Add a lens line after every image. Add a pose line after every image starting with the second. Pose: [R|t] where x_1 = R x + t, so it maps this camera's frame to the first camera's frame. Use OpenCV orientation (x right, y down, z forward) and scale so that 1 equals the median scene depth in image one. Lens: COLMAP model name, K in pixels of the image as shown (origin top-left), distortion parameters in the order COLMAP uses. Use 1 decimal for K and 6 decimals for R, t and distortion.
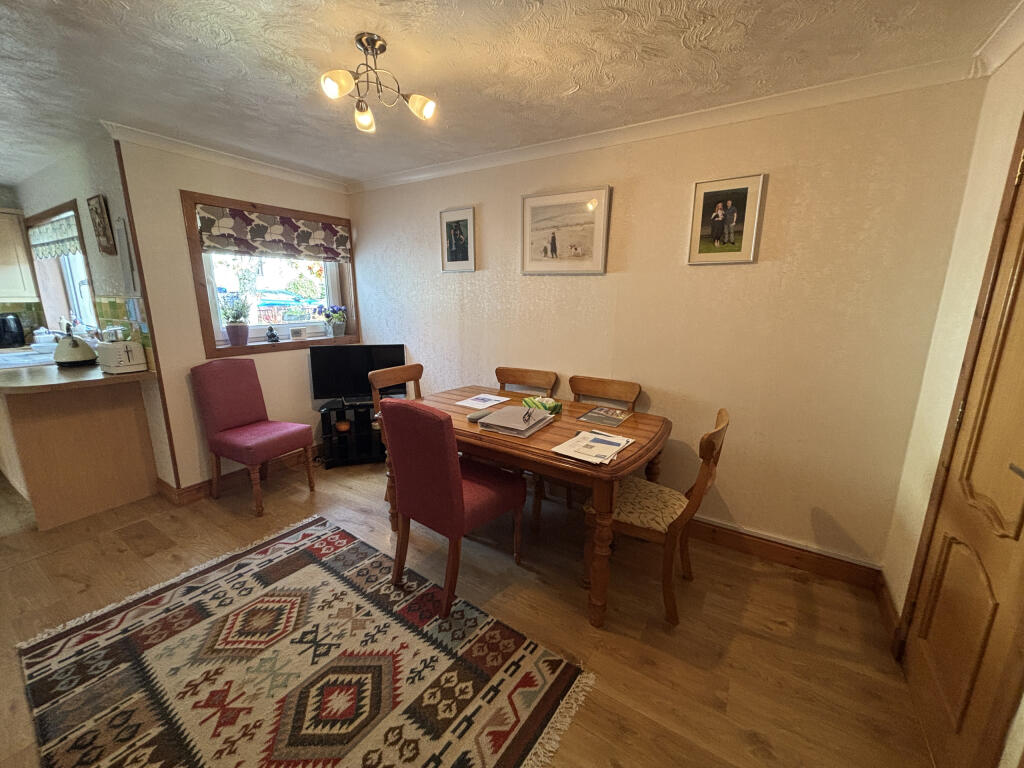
lens RADIAL K [[416.8, 0, 509.7], [0, 416.8, 386.0], [0, 0, 1]] dist [-0.006519, 0.001156]
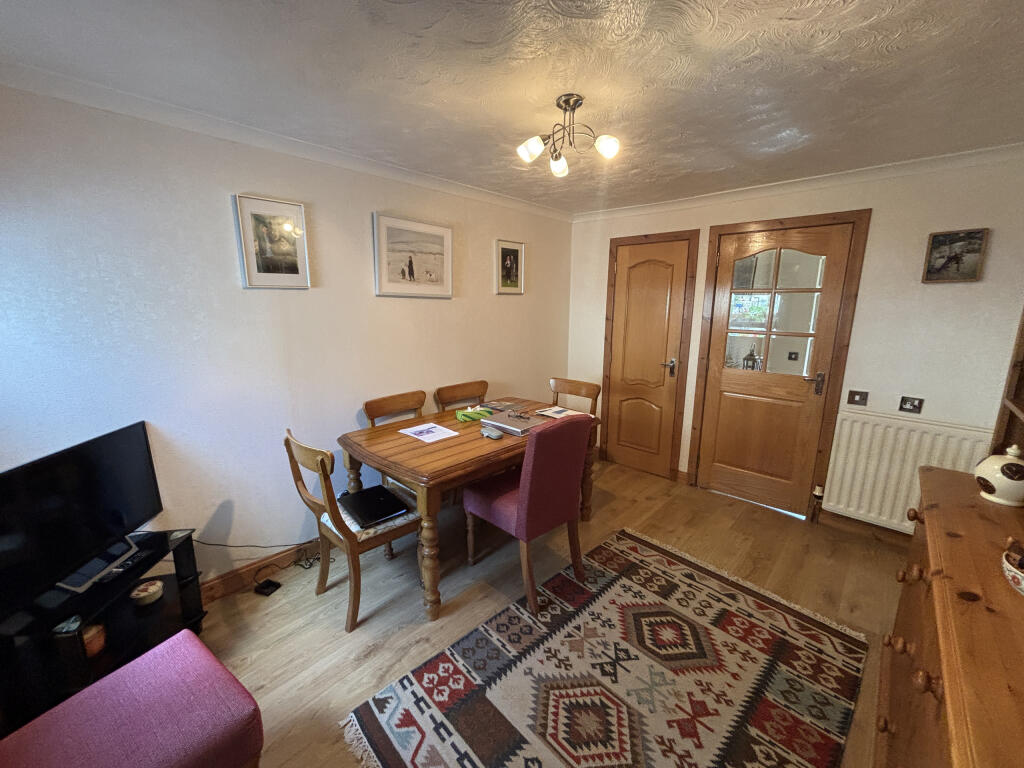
lens RADIAL K [[416.8, 0, 508.4], [0, 416.8, 384.8], [0, 0, 1]] dist [-0.006519, 0.001156]
pose [[0.172316, -0.202224, 0.964061, -1.325268], [0.201068, 0.965315, 0.166548, -0.271990], [-0.964302, 0.165143, 0.207000, 0.888055]]
